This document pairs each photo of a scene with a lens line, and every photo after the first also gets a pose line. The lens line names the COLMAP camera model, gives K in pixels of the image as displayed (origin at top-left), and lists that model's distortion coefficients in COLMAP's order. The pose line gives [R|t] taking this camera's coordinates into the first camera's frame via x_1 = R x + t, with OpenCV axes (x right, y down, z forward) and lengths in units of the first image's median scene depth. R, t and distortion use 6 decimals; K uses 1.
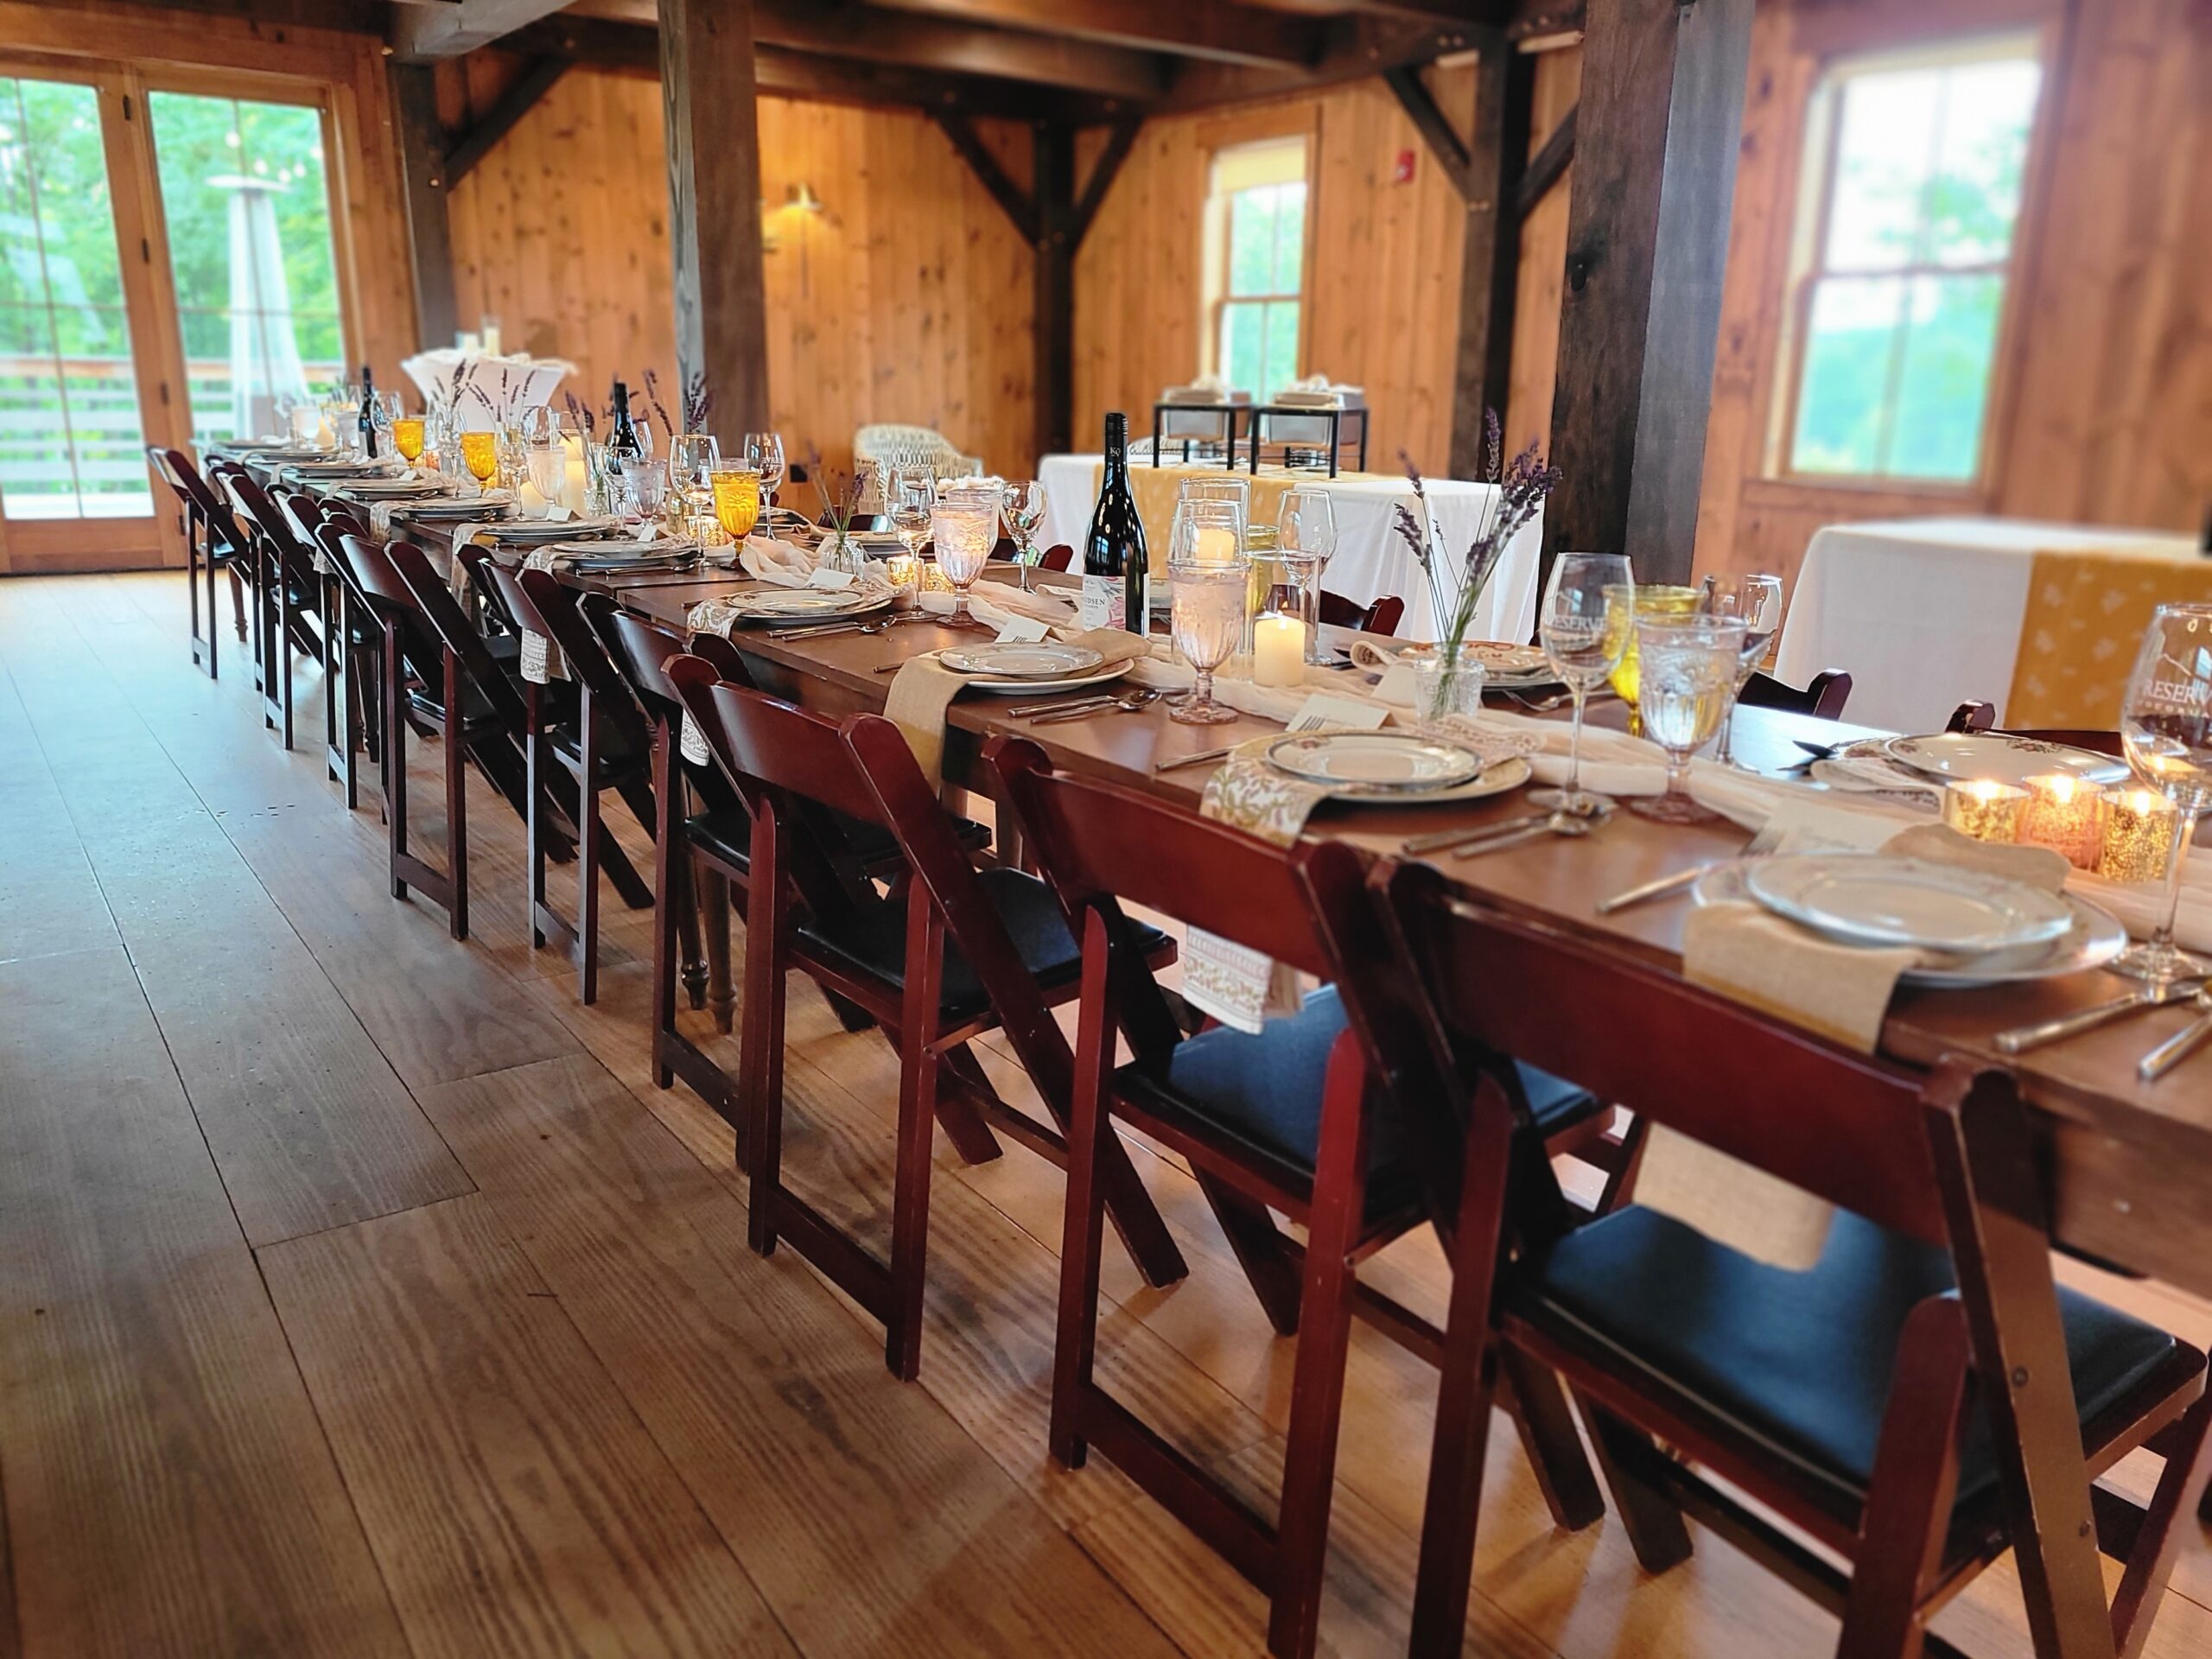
lens RADIAL K [[1706.1, 0, 1136.7], [0, 1706.1, 799.3], [0, 0, 1]] dist [0.050735, -0.041080]
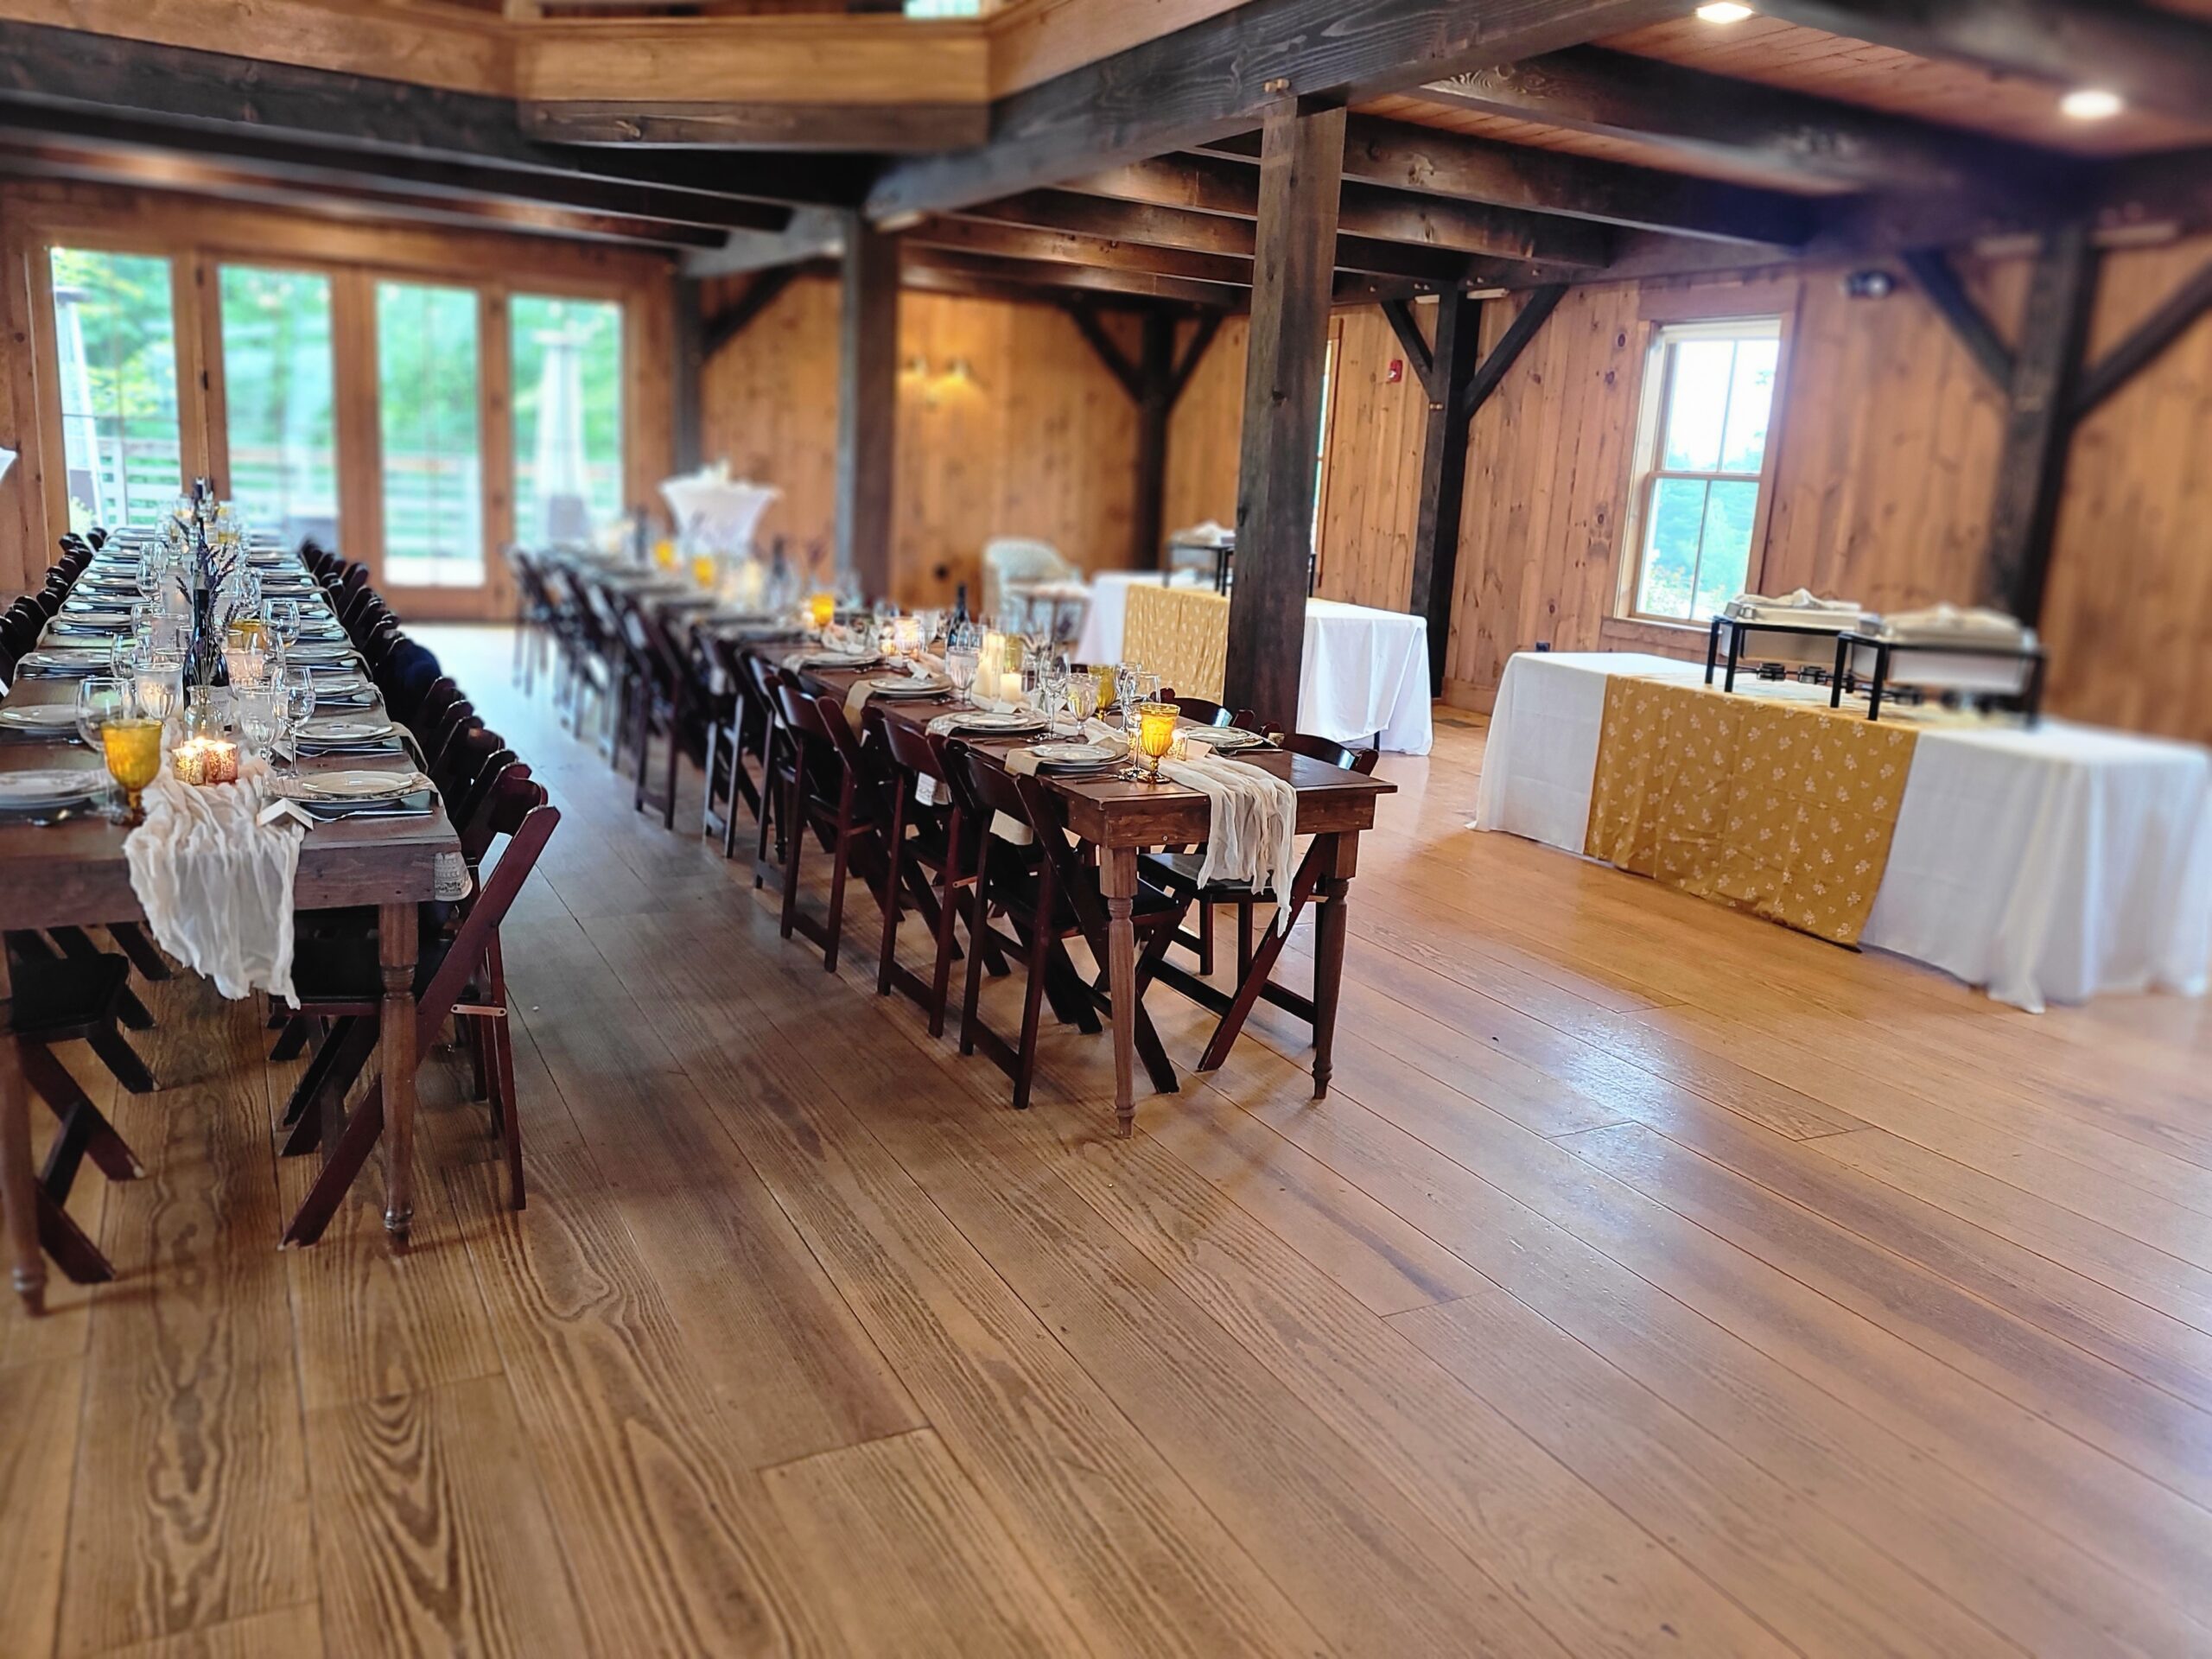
lens RADIAL K [[1702.1, 0, 1109.5], [0, 1702.1, 743.6], [0, 0, 1]] dist [0.049817, -0.033783]
pose [[0.990192, 0.060808, -0.125788, 0.126626], [-0.071159, 0.994292, -0.079494, 0.041340], [0.120237, 0.087665, 0.988867, -0.322459]]
